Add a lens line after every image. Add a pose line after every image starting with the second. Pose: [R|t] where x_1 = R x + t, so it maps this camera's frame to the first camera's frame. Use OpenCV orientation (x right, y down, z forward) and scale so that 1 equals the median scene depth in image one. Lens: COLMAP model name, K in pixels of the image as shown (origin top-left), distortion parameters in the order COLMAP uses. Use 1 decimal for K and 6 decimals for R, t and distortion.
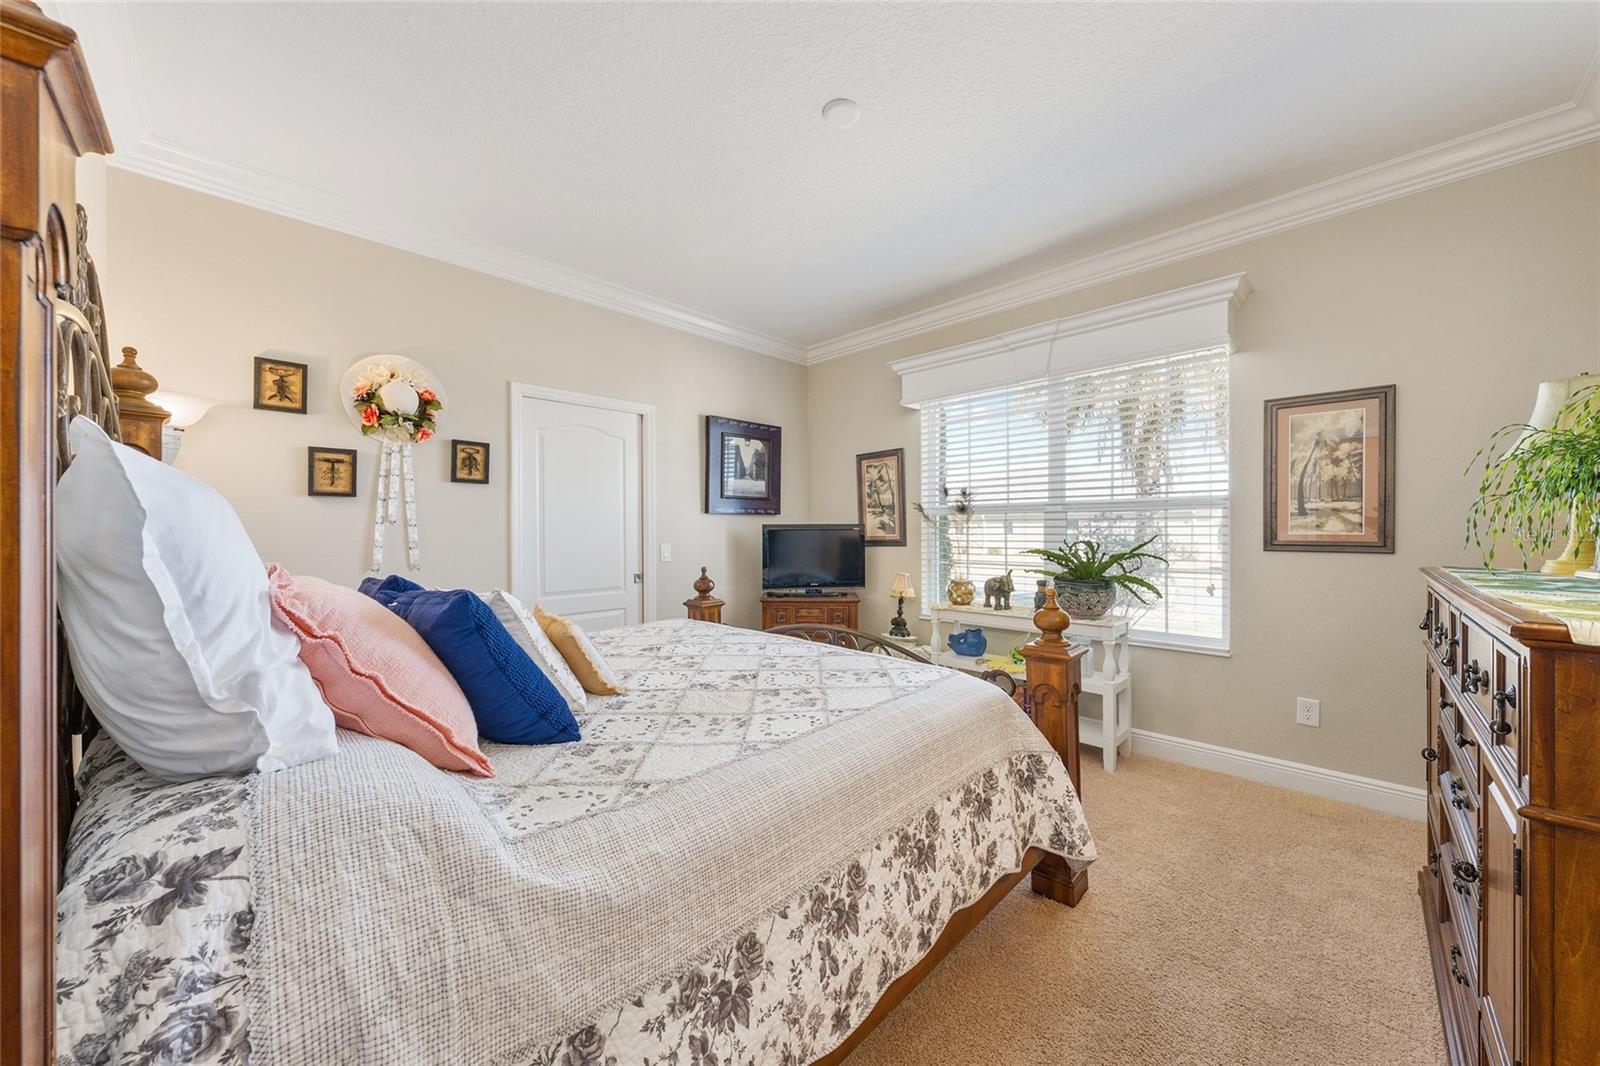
lens RADIAL K [[597.7, 0, 797.0], [0, 597.7, 535.0], [0, 0, 1]] dist [-0.007438, 0.000263]
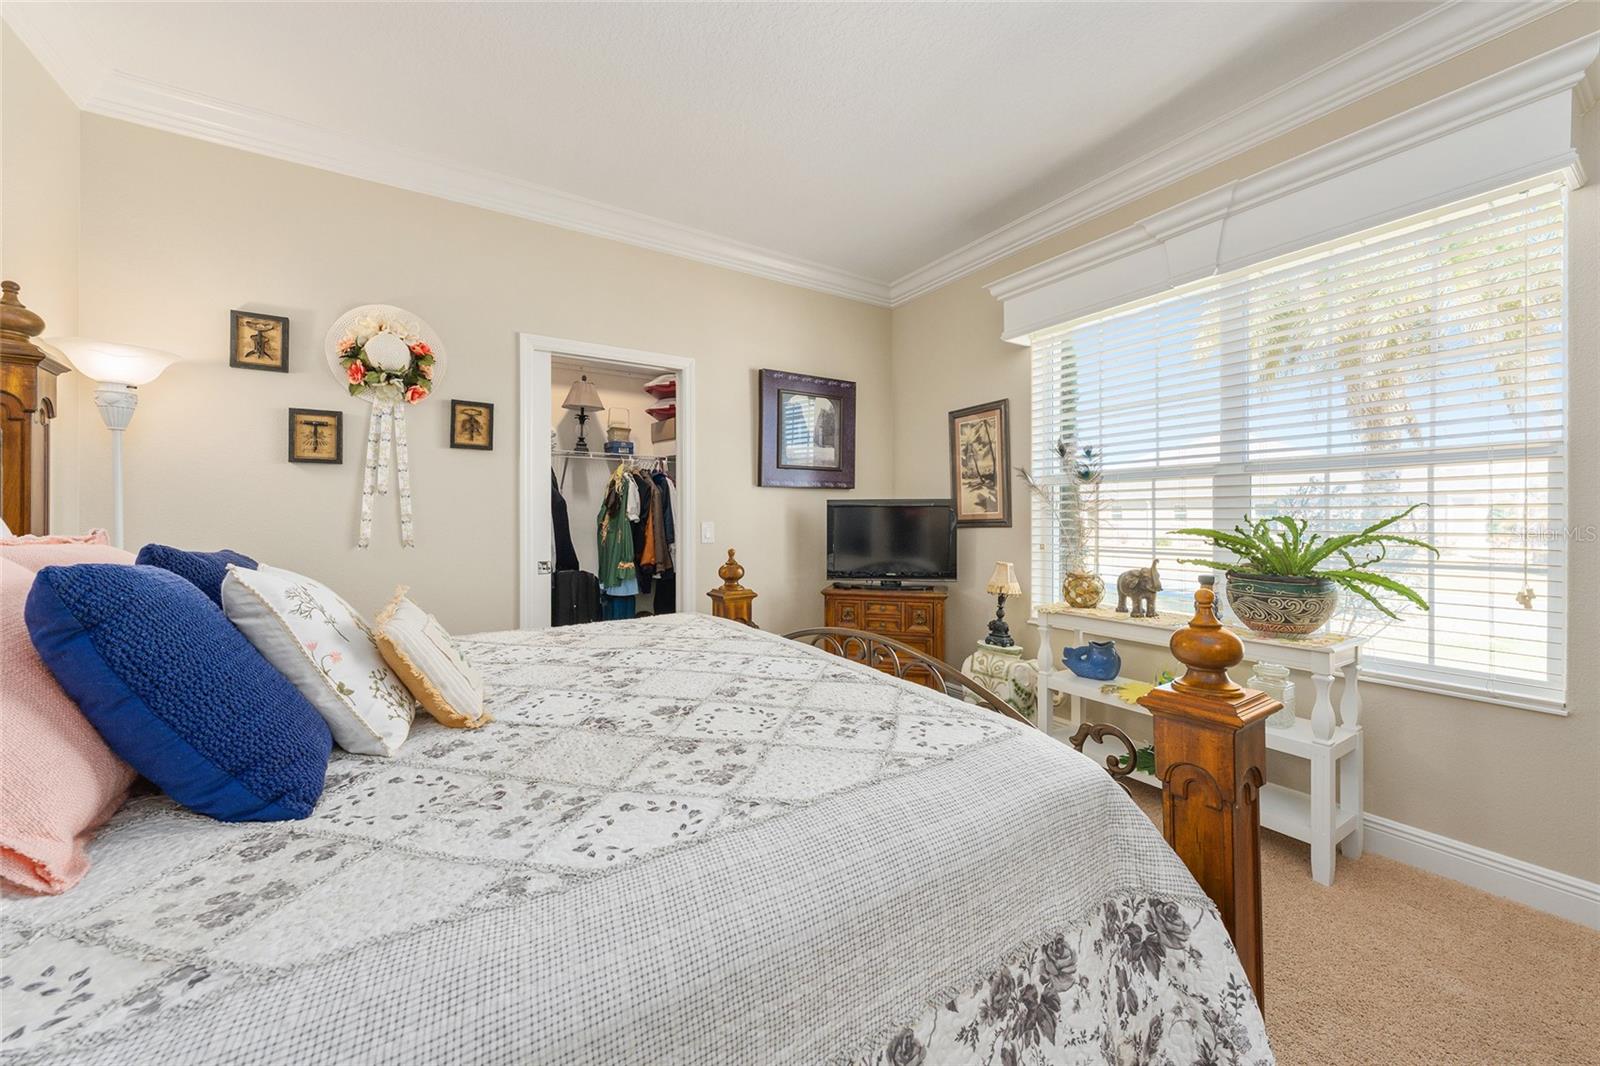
lens RADIAL K [[597.7, 0, 802.7], [0, 597.7, 524.2], [0, 0, 1]] dist [-0.007438, 0.000263]
pose [[0.973043, 0.004793, -0.230574, 0.134811], [-0.004786, 0.999988, 0.000593, 0.021438], [0.230574, 0.000527, 0.973055, 0.267352]]
